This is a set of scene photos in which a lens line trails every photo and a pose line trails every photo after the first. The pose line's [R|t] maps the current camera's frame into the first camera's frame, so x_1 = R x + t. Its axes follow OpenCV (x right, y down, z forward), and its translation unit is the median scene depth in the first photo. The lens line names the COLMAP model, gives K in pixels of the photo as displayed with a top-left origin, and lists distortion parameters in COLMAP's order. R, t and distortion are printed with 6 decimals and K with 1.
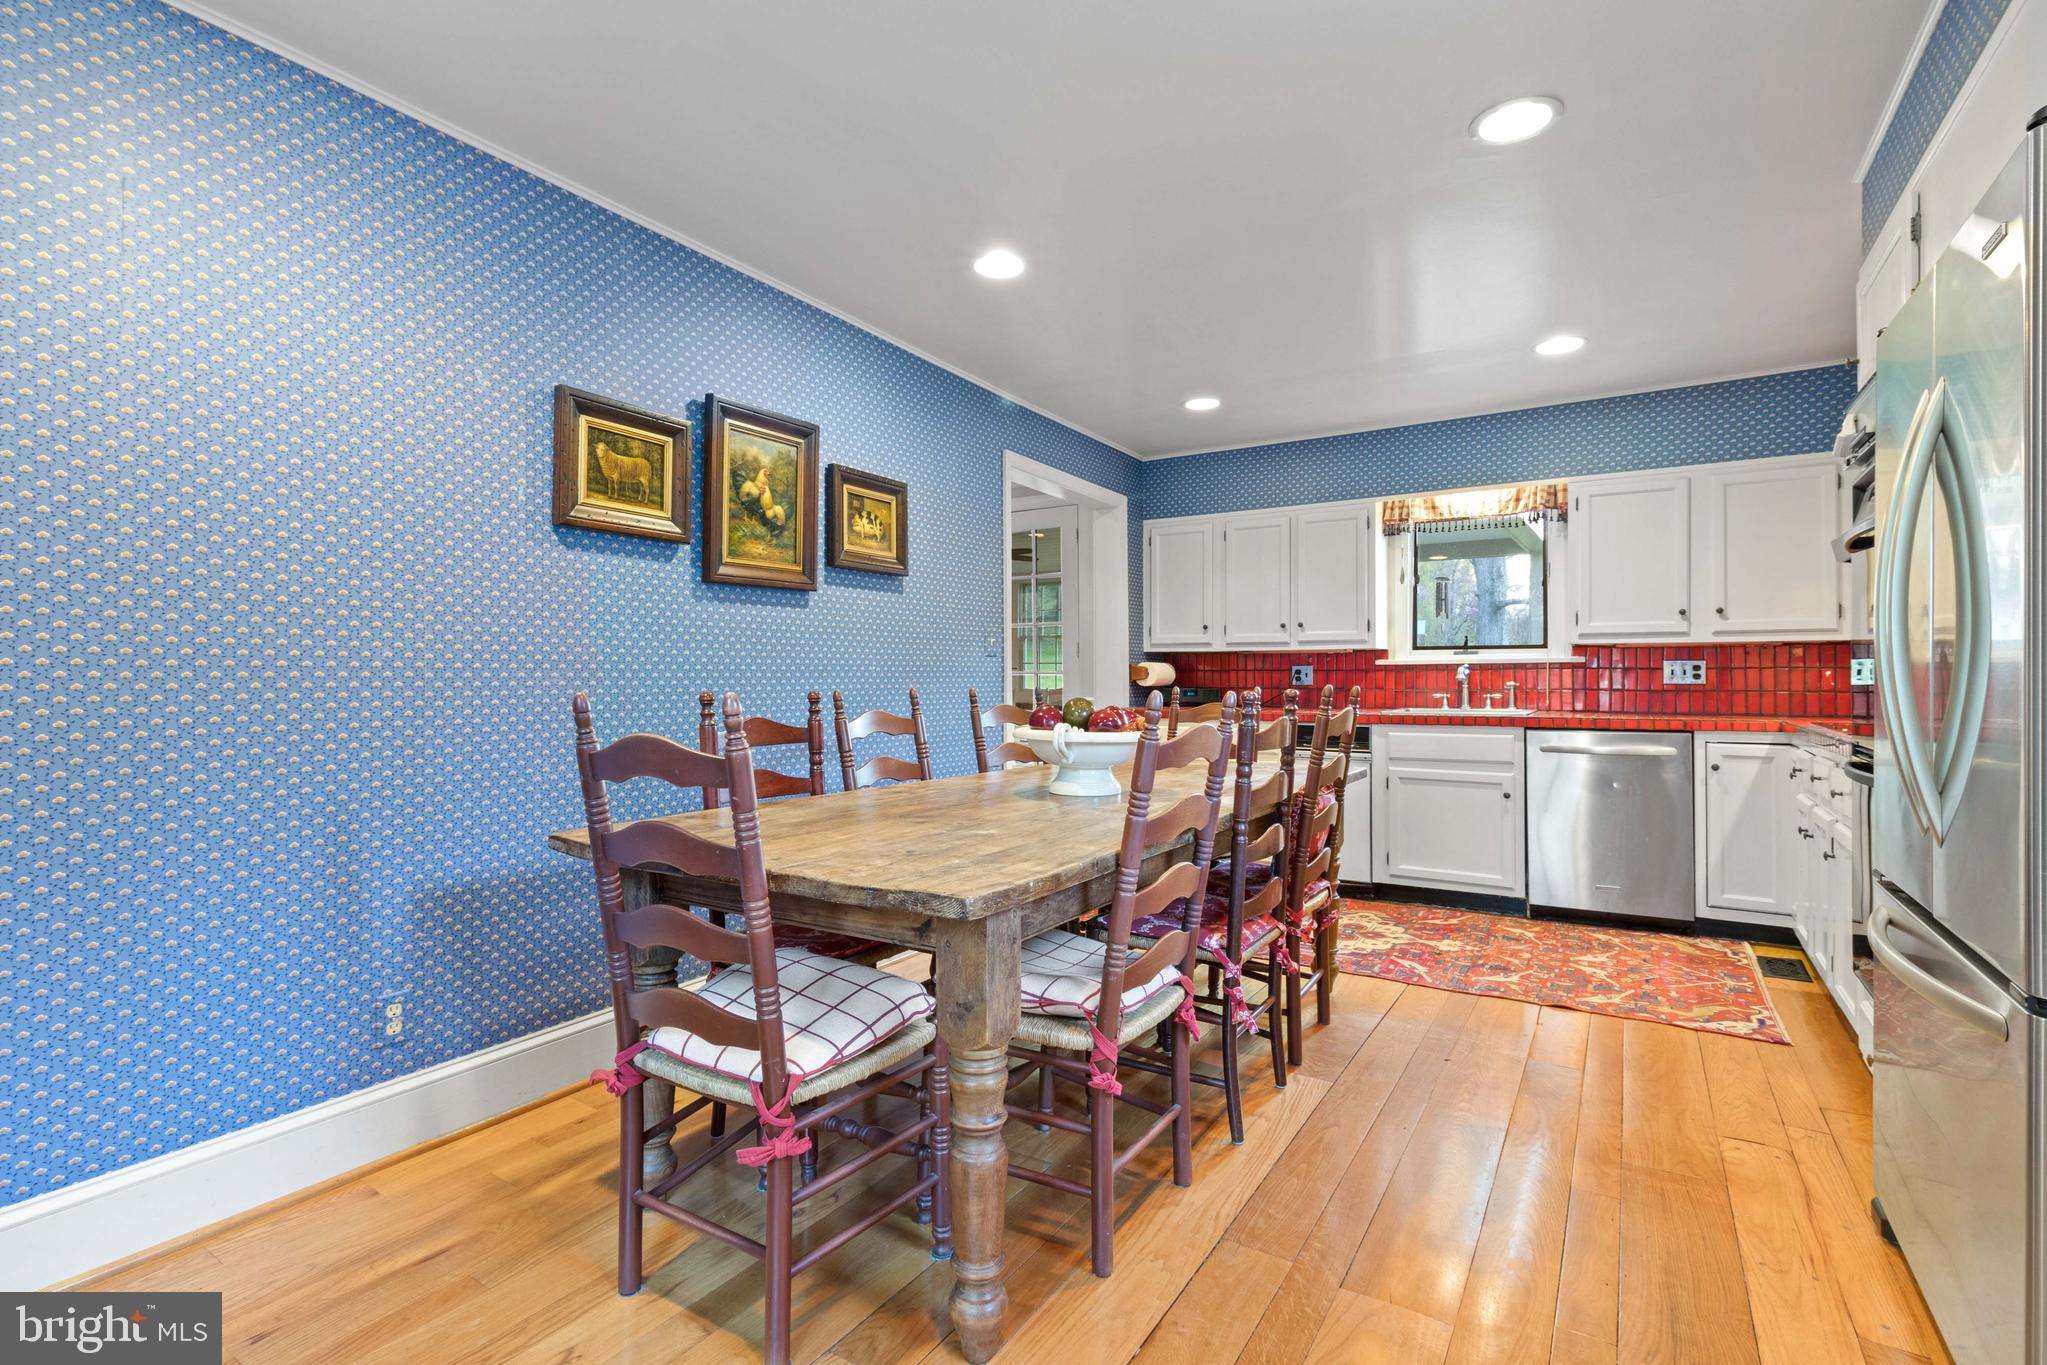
lens RADIAL K [[953.2, 0, 1029.6], [0, 953.2, 676.5], [0, 0, 1]] dist [0.003417, 0.000105]
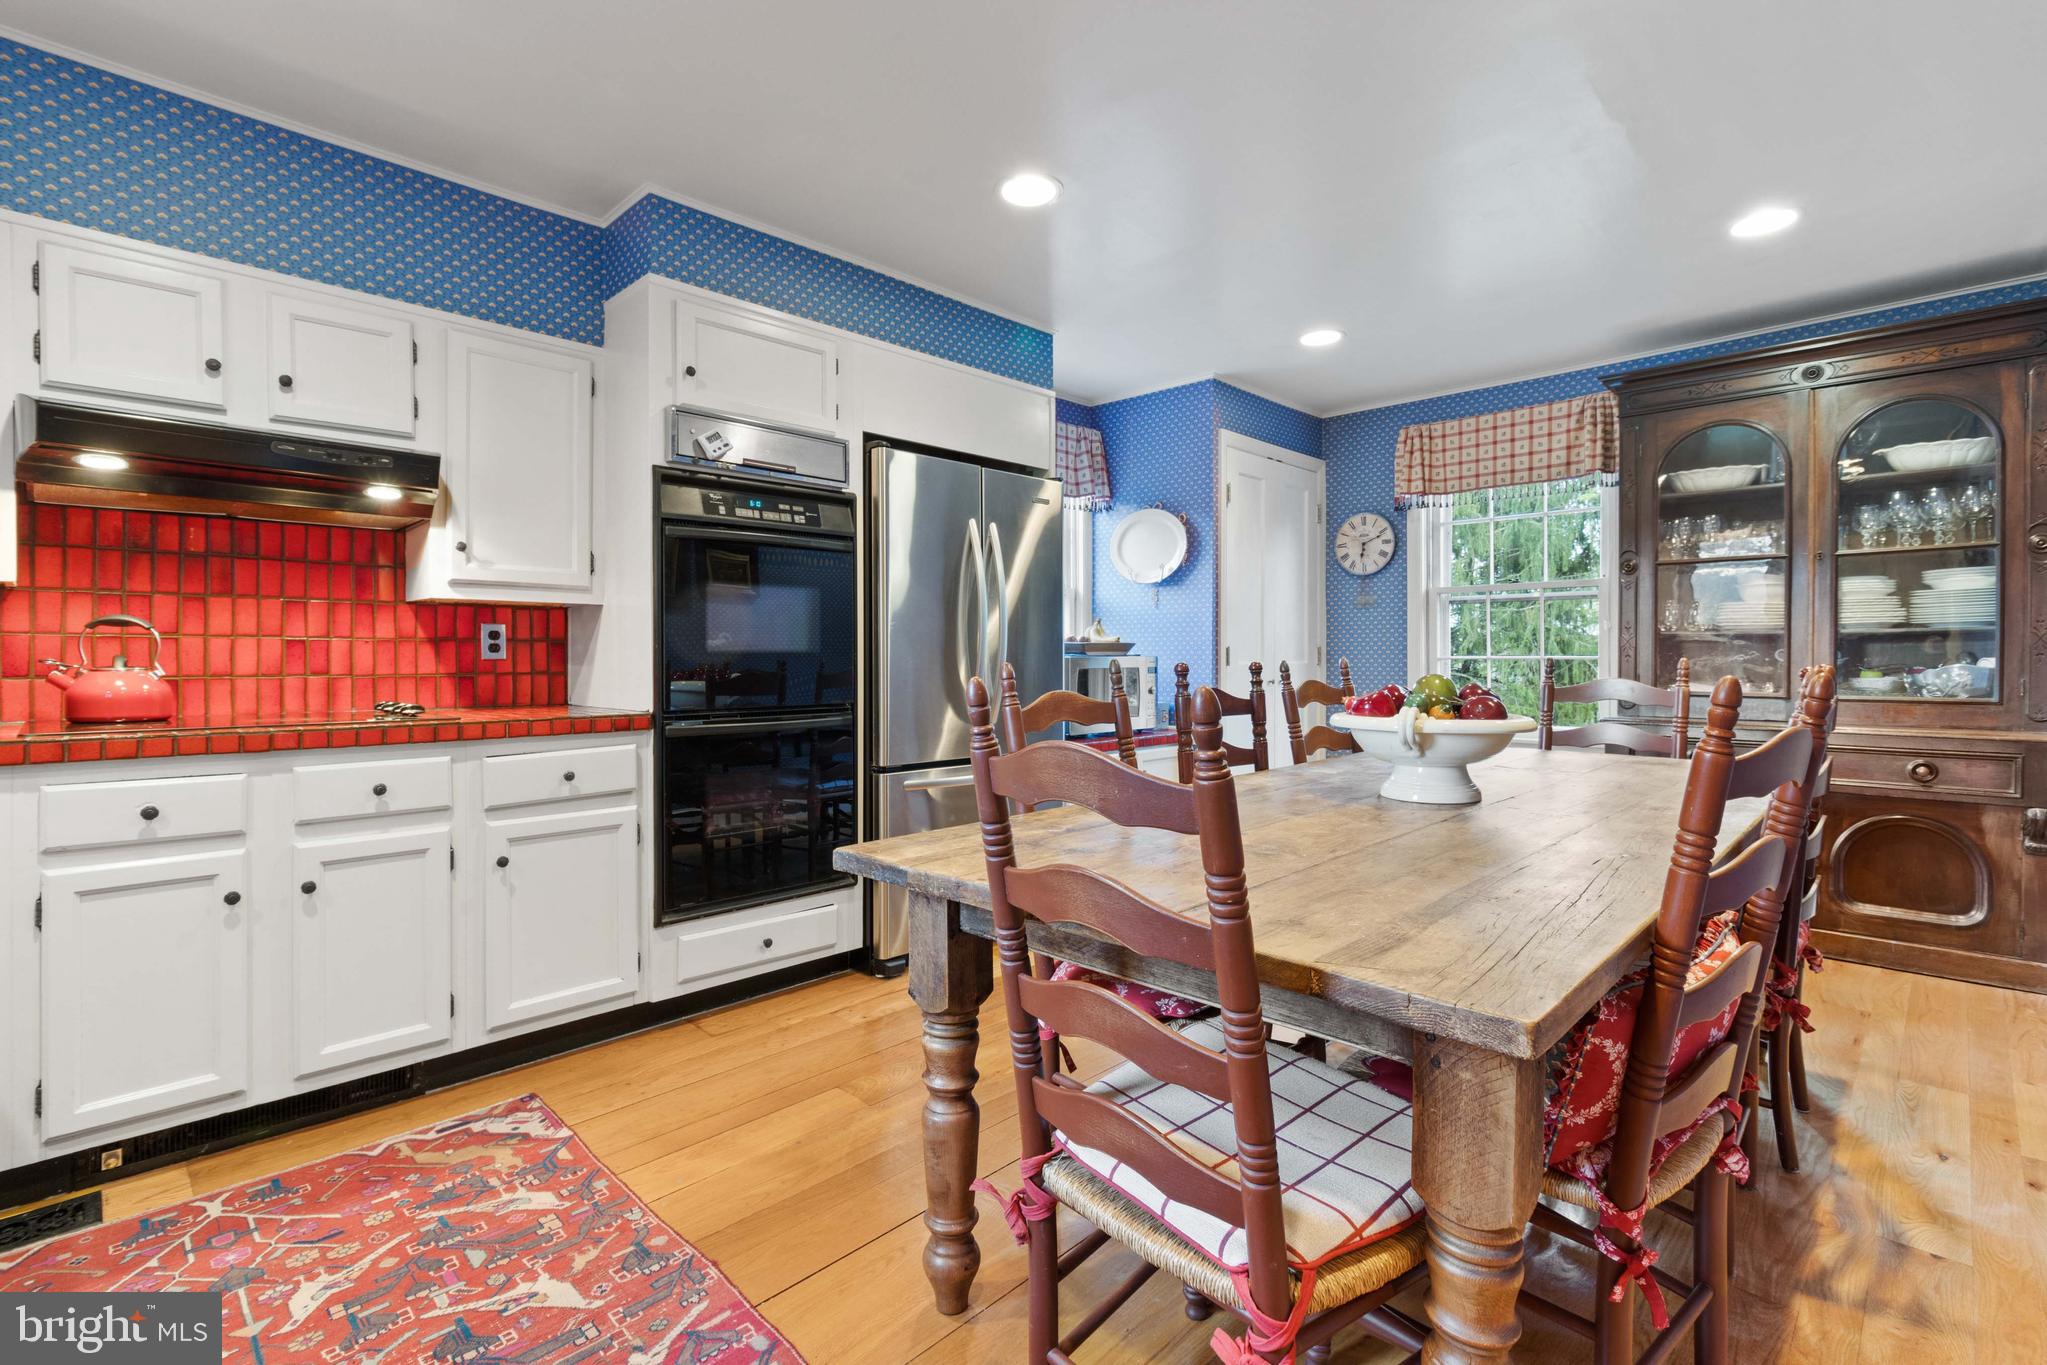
lens RADIAL K [[953.2, 0, 1027.0], [0, 953.2, 670.2], [0, 0, 1]] dist [0.003417, 0.000105]
pose [[-0.978297, -0.001797, 0.207199, 0.179418], [0.000605, 0.999933, 0.011530, 0.010651], [-0.207206, 0.011405, -0.978231, 1.447723]]
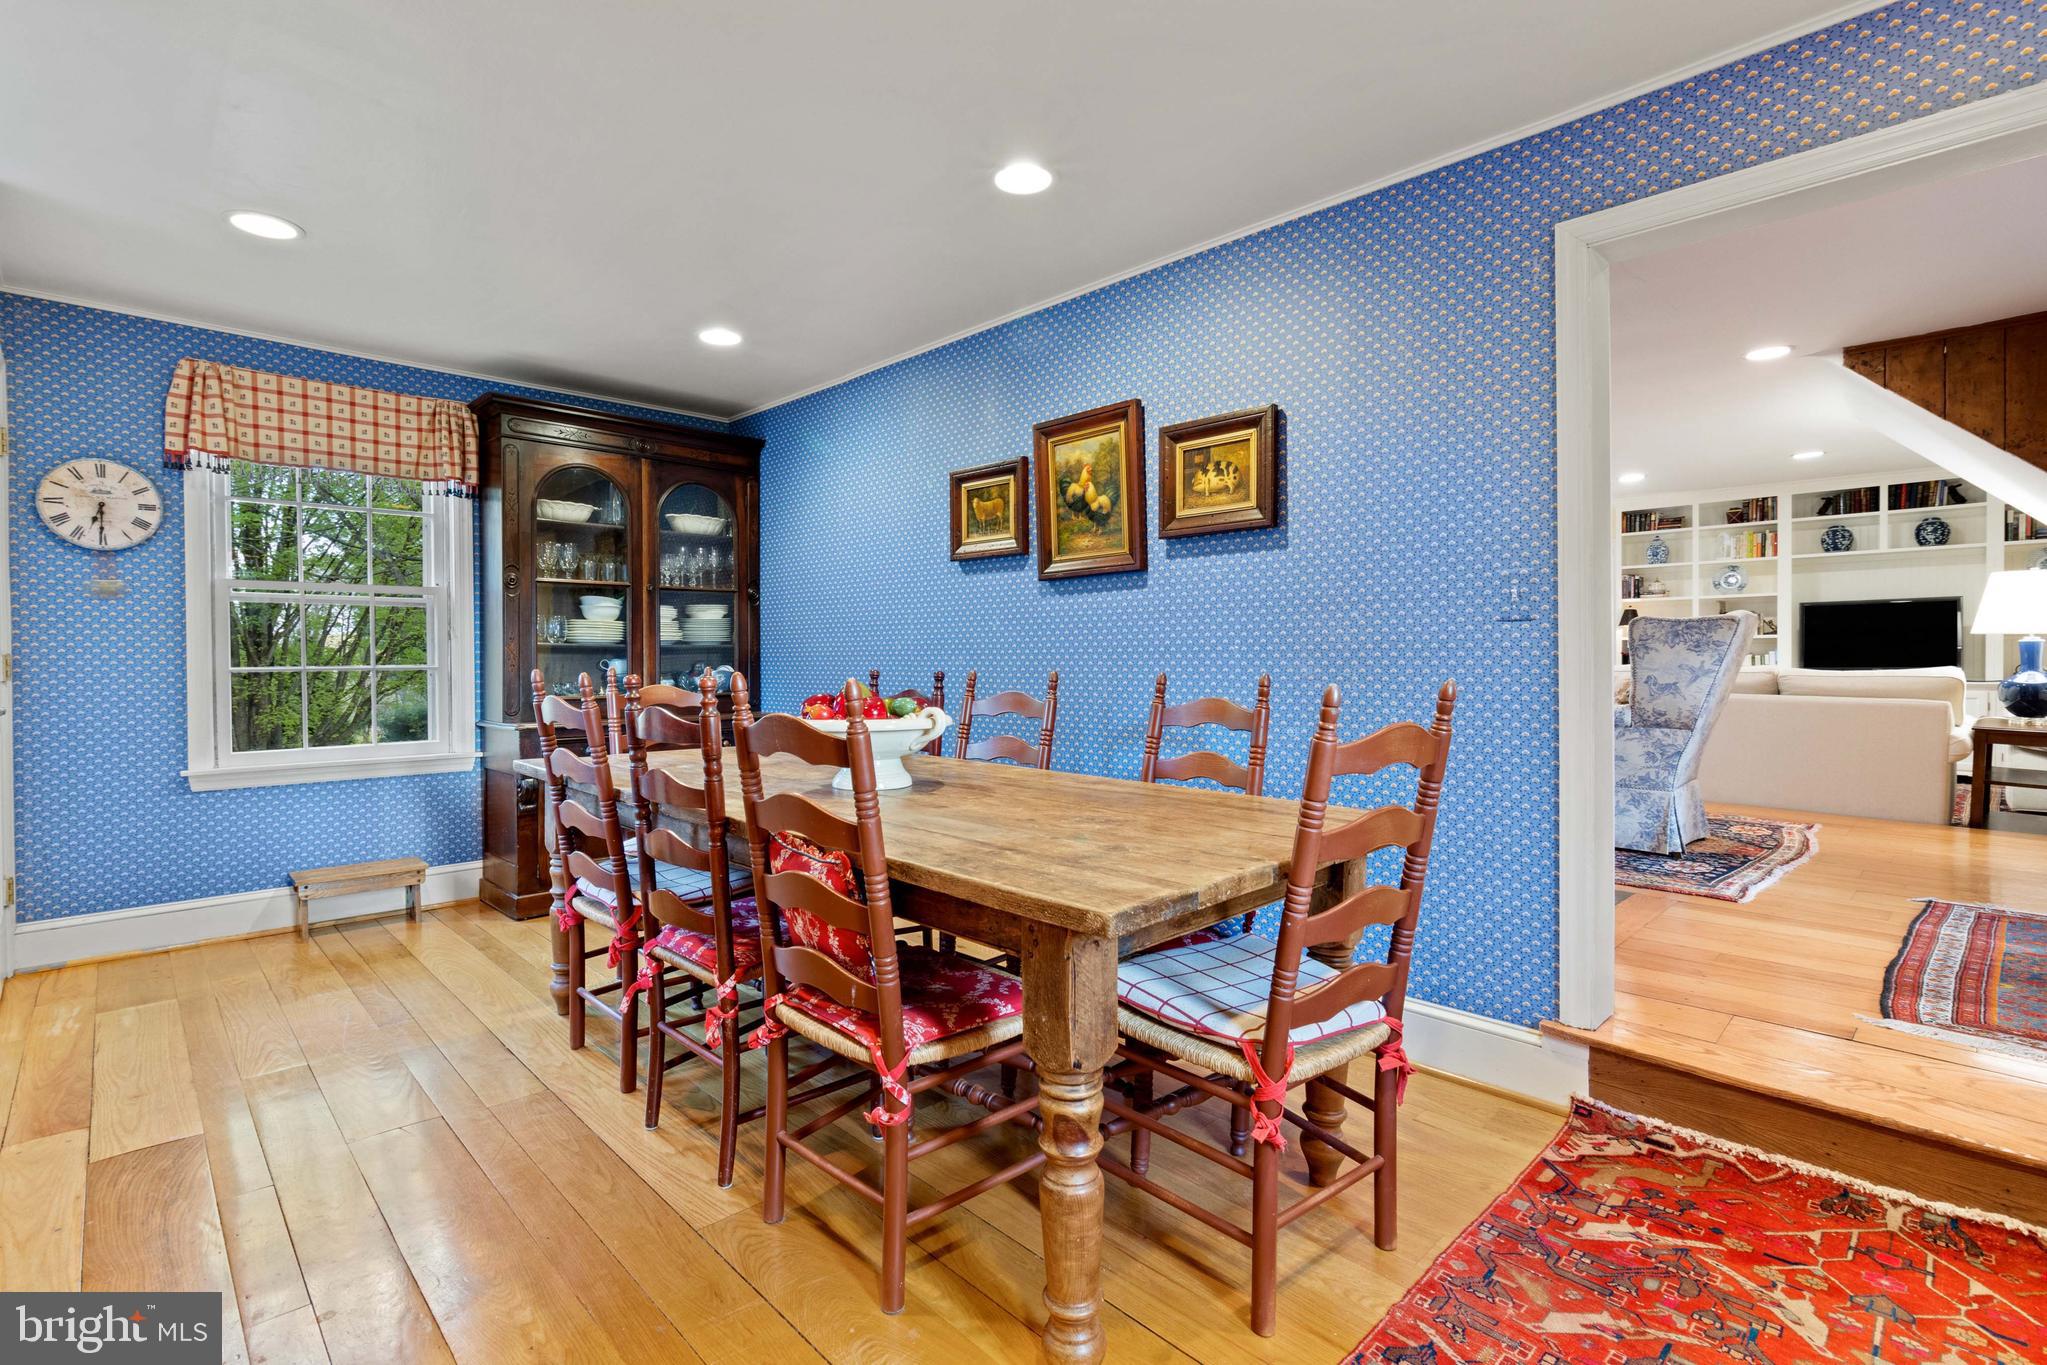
lens RADIAL K [[953.2, 0, 1026.3], [0, 953.2, 667.6], [0, 0, 1]] dist [0.003417, 0.000105]
pose [[-0.233693, 0.011382, -0.972244, 0.729208], [0.004360, 0.999934, 0.010659, -0.000911], [0.972301, -0.001748, -0.233727, 1.087002]]
